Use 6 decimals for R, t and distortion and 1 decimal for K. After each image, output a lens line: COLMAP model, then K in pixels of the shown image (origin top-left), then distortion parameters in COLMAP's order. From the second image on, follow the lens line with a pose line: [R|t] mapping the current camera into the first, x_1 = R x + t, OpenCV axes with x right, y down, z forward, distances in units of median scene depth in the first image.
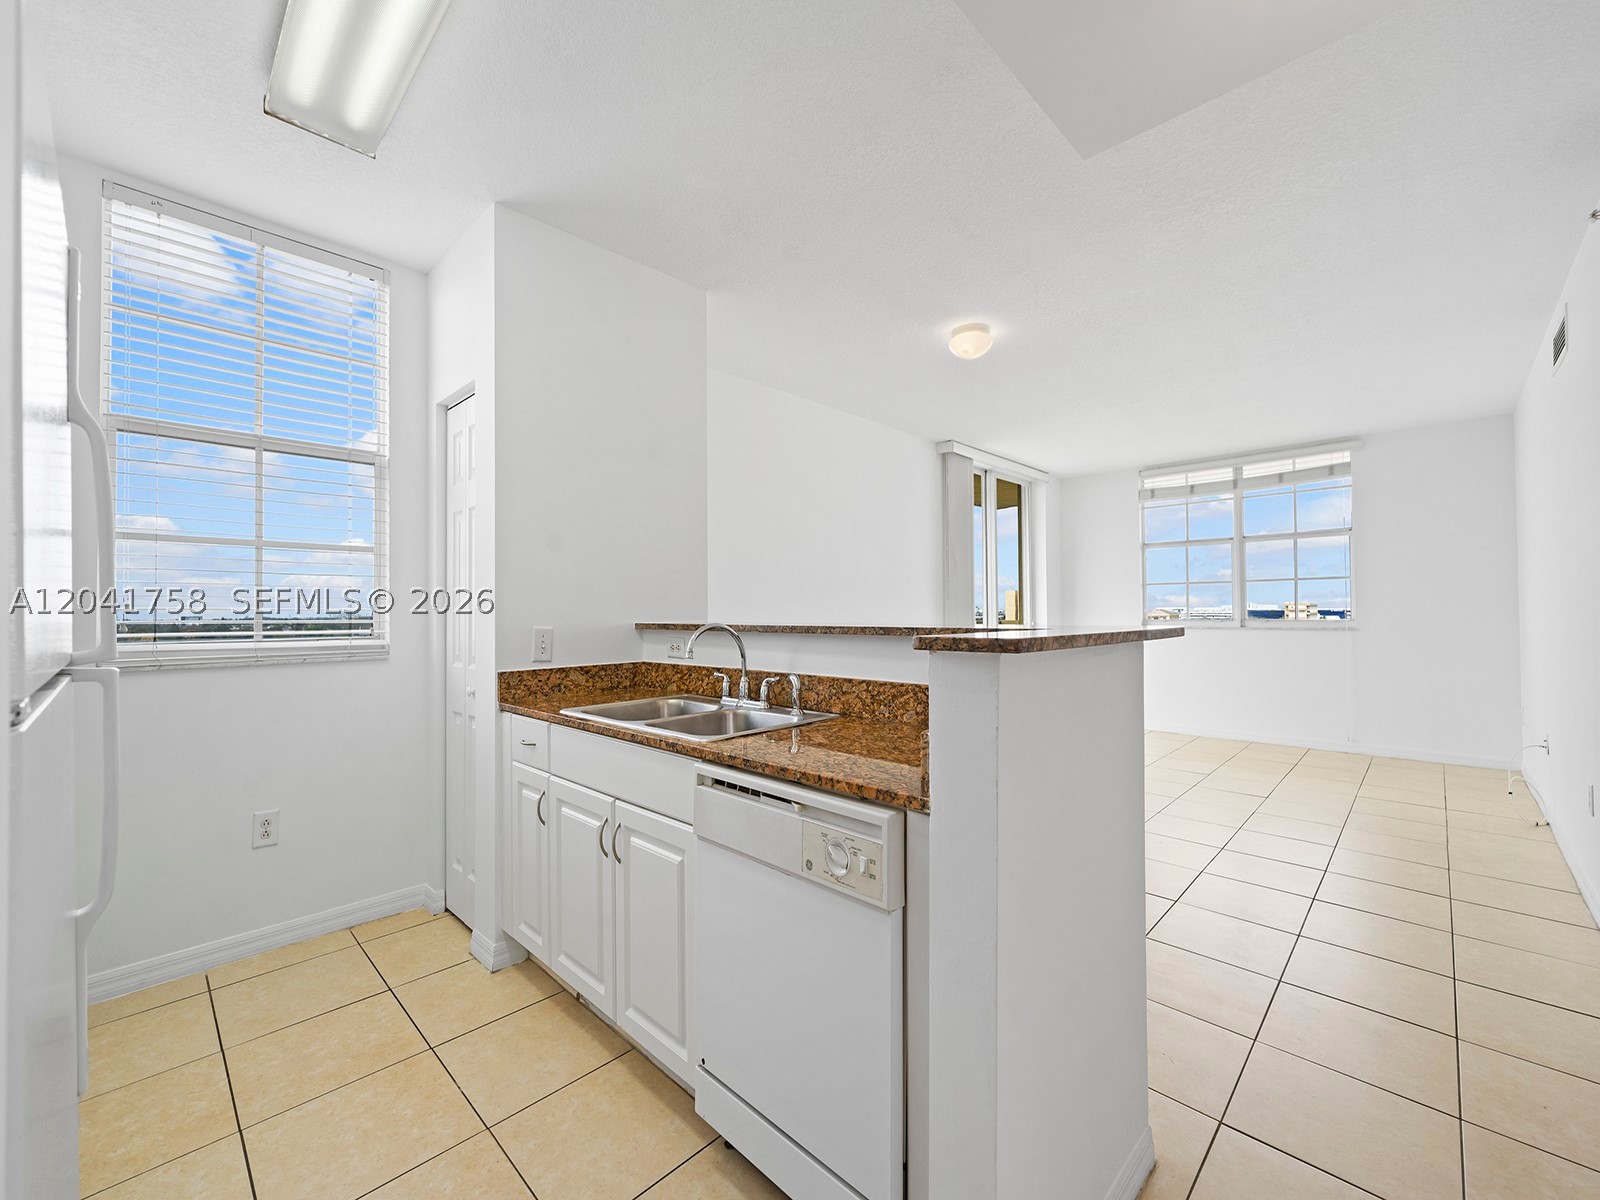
lens RADIAL K [[650.1, 0, 799.8], [0, 650.1, 603.7], [0, 0, 1]] dist [-0.000059, -0.000299]
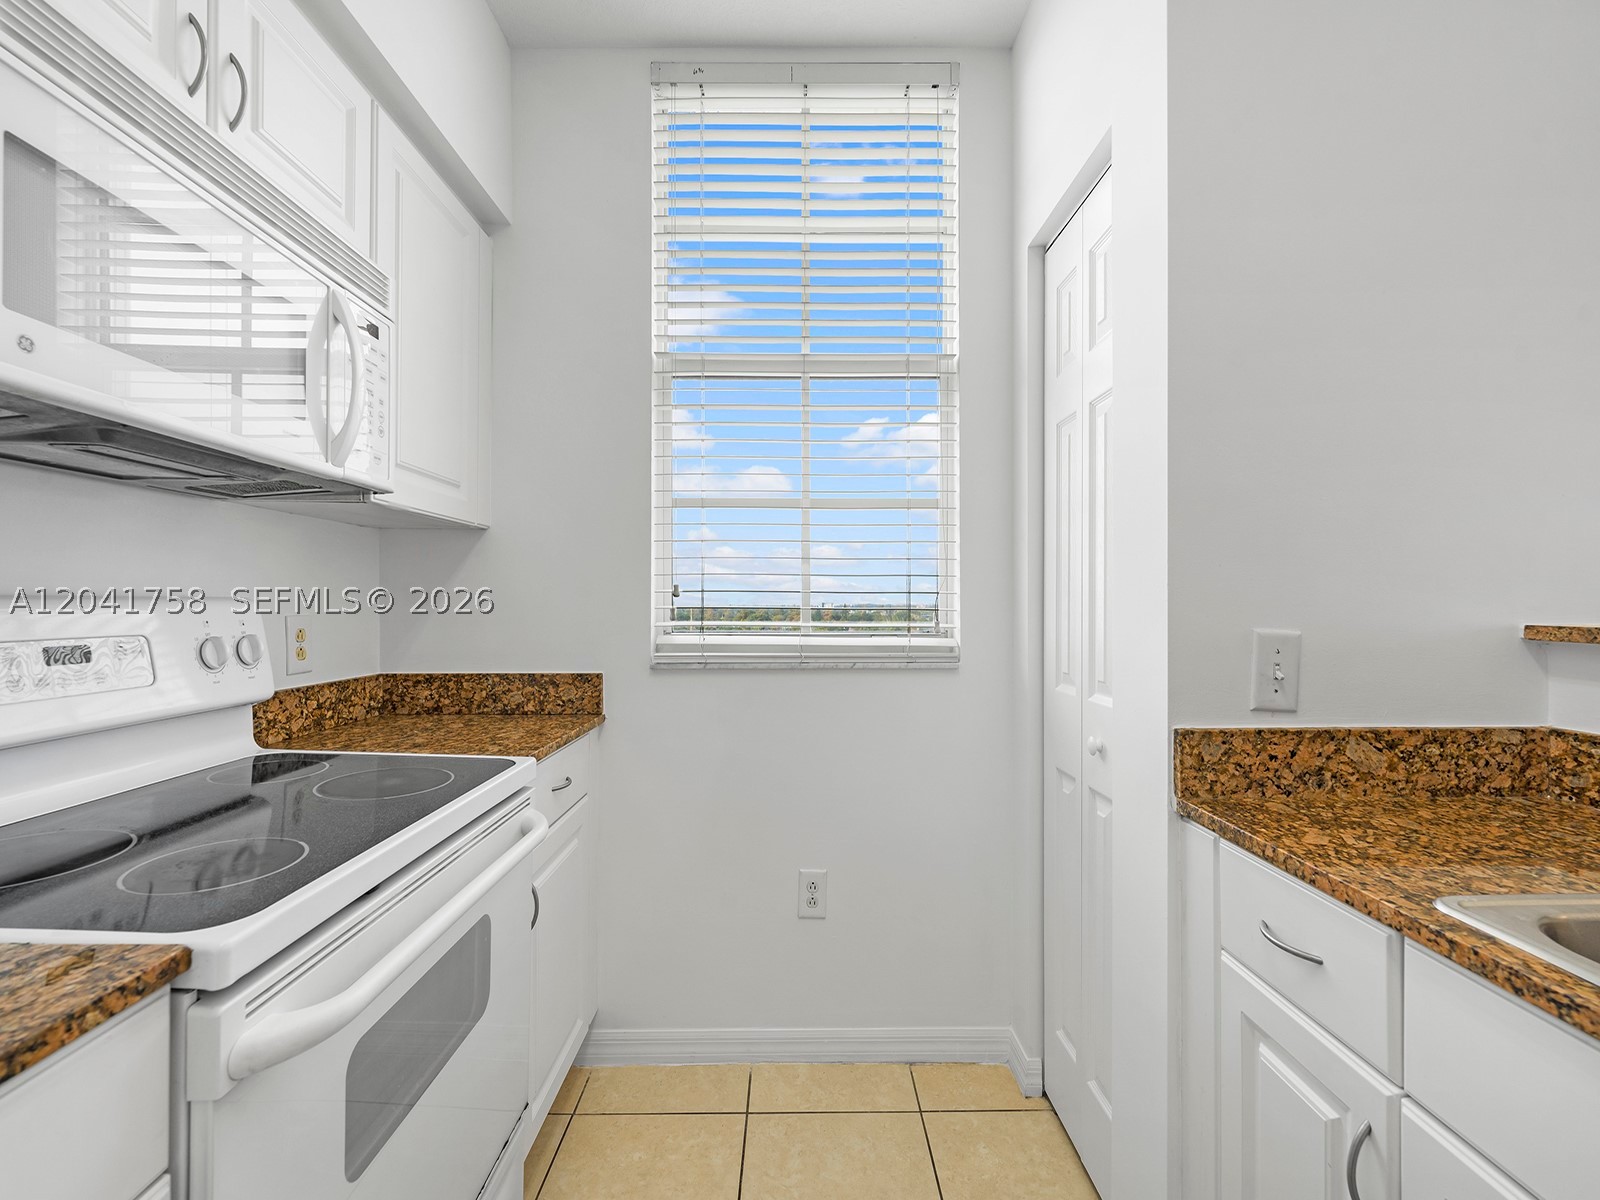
lens RADIAL K [[650.1, 0, 802.0], [0, 650.1, 598.1], [0, 0, 1]] dist [-0.000059, -0.000299]
pose [[0.699364, 0.001559, -0.714764, -0.296362], [0.004224, 0.999971, 0.006314, 0.010911], [0.714754, -0.007435, 0.699337, 0.462840]]
